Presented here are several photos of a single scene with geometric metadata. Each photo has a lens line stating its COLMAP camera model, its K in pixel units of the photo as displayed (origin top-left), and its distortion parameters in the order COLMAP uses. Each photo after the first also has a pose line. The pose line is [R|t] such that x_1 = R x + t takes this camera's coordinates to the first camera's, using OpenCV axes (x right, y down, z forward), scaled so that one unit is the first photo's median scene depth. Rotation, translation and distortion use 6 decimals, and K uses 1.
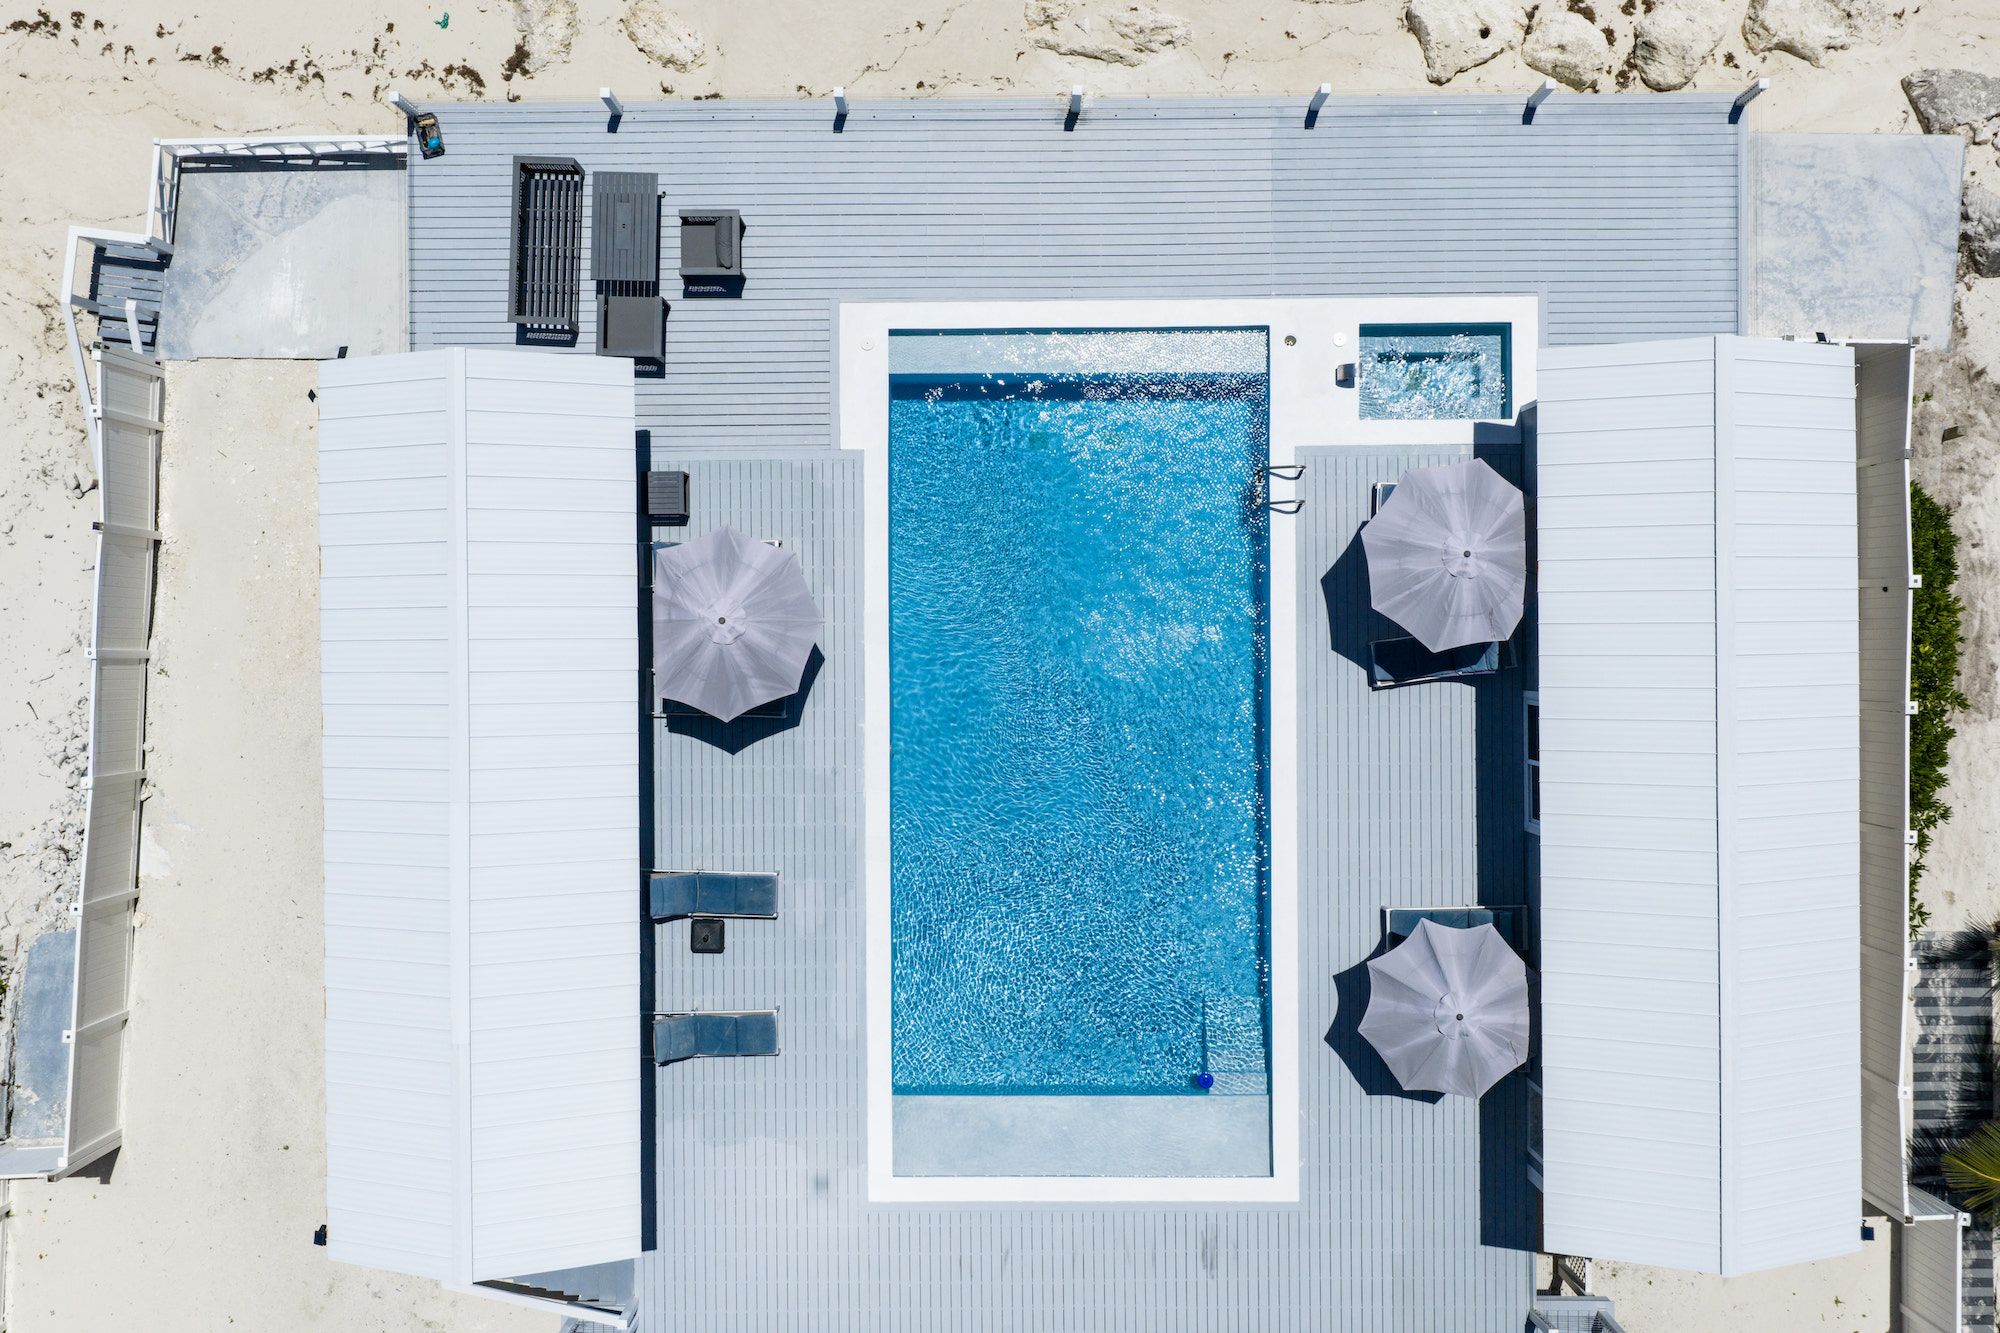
lens RADIAL K [[1782.8, 0, 1000.0], [0, 1782.8, 666.5], [0, 0, 1]] dist [0.051188, -0.112546]
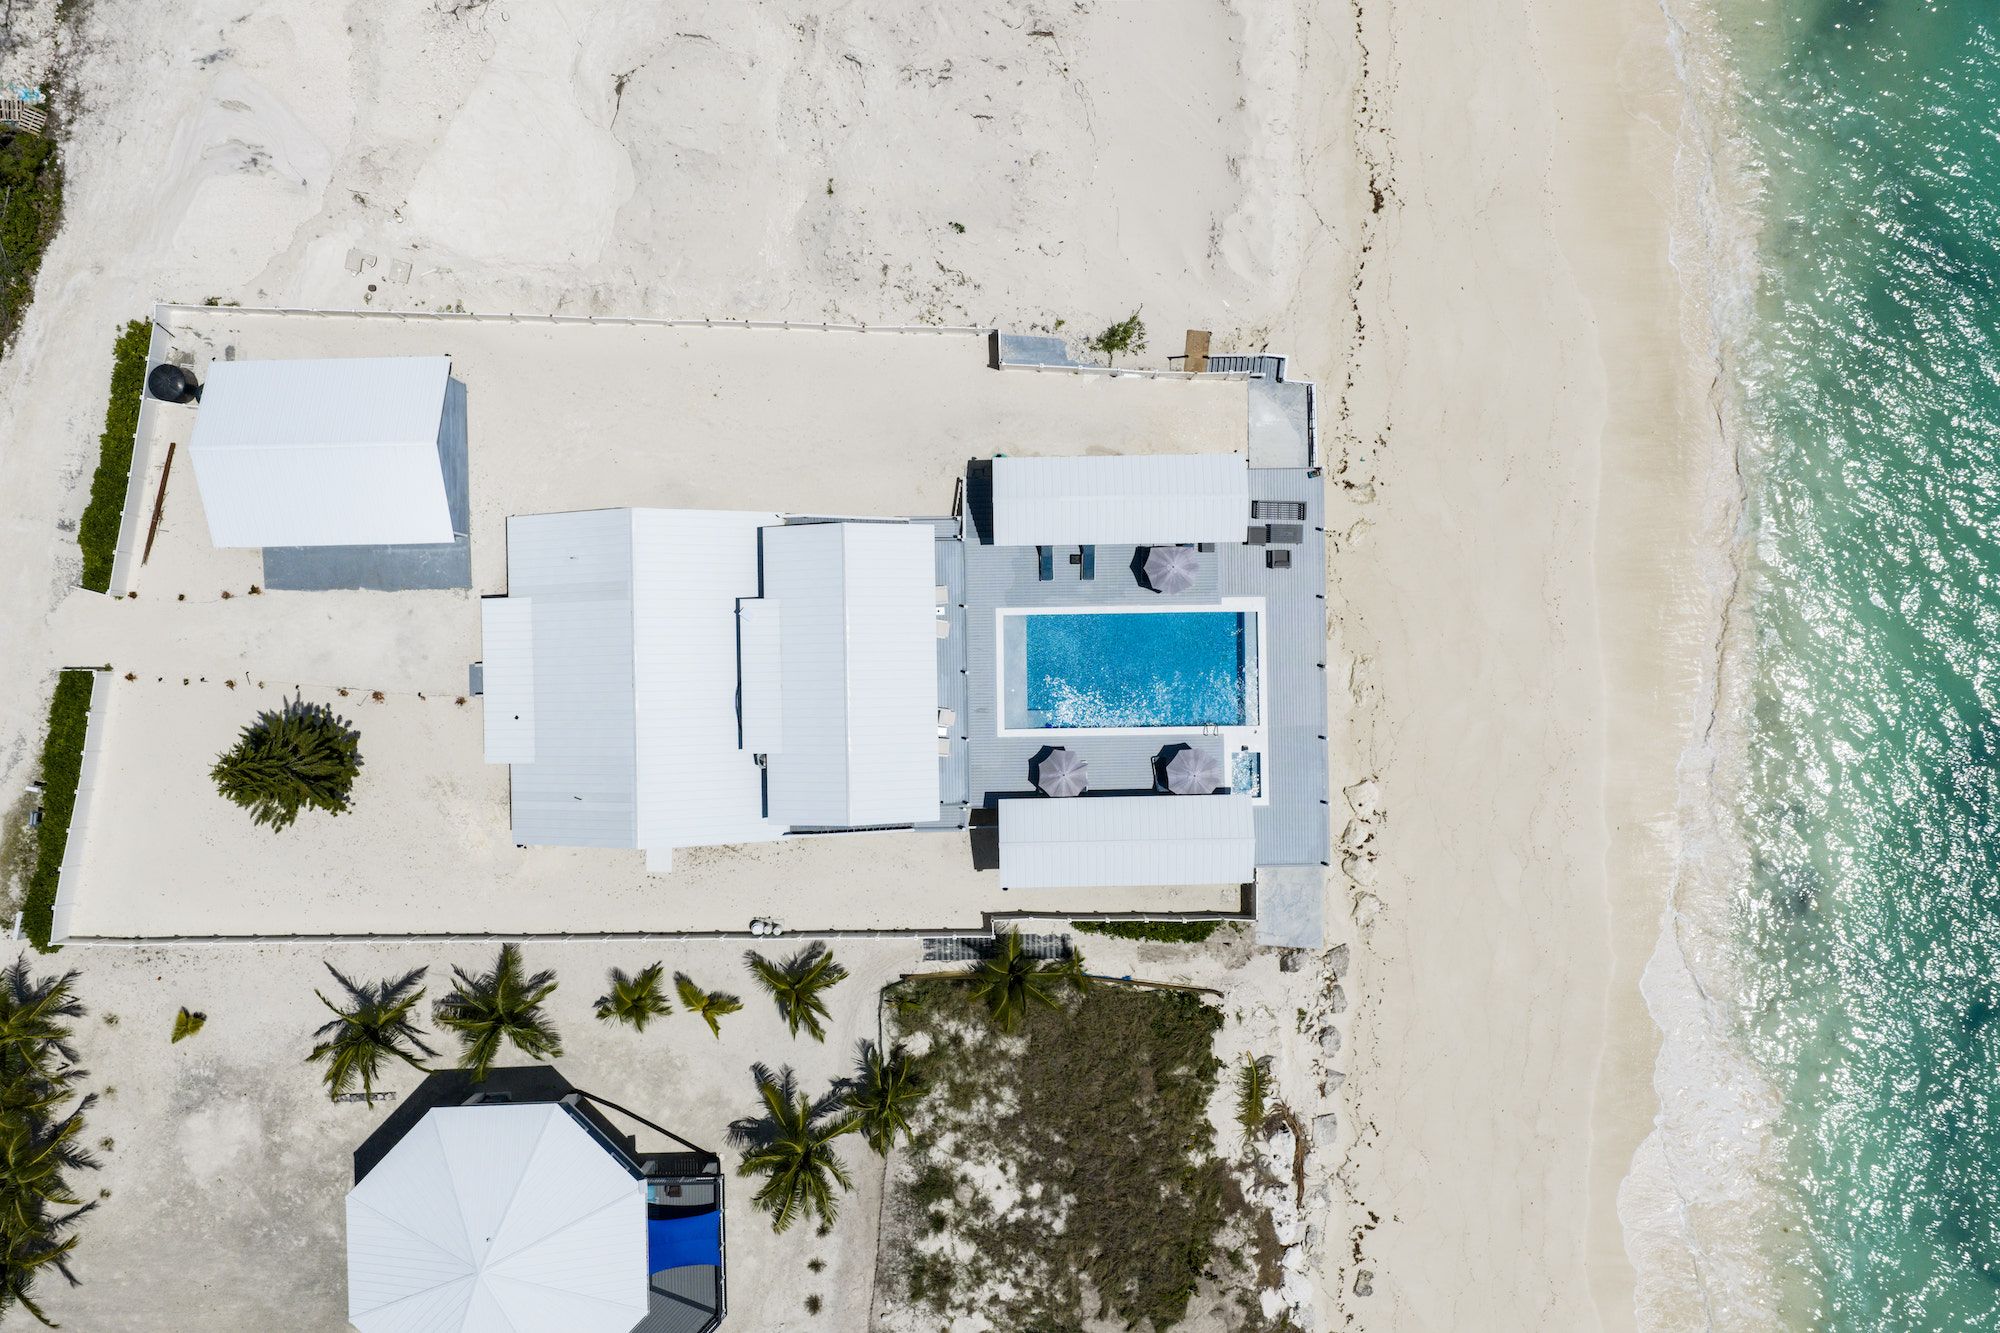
lens RADIAL K [[1782.8, 0, 1000.0], [0, 1782.8, 666.5], [0, 0, 1]] dist [0.051188, -0.112546]
pose [[0.008737, 0.999935, -0.007327, 0.060561], [-0.999945, 0.008694, -0.005910, 0.314350], [-0.005846, 0.007378, 0.999956, -2.340825]]
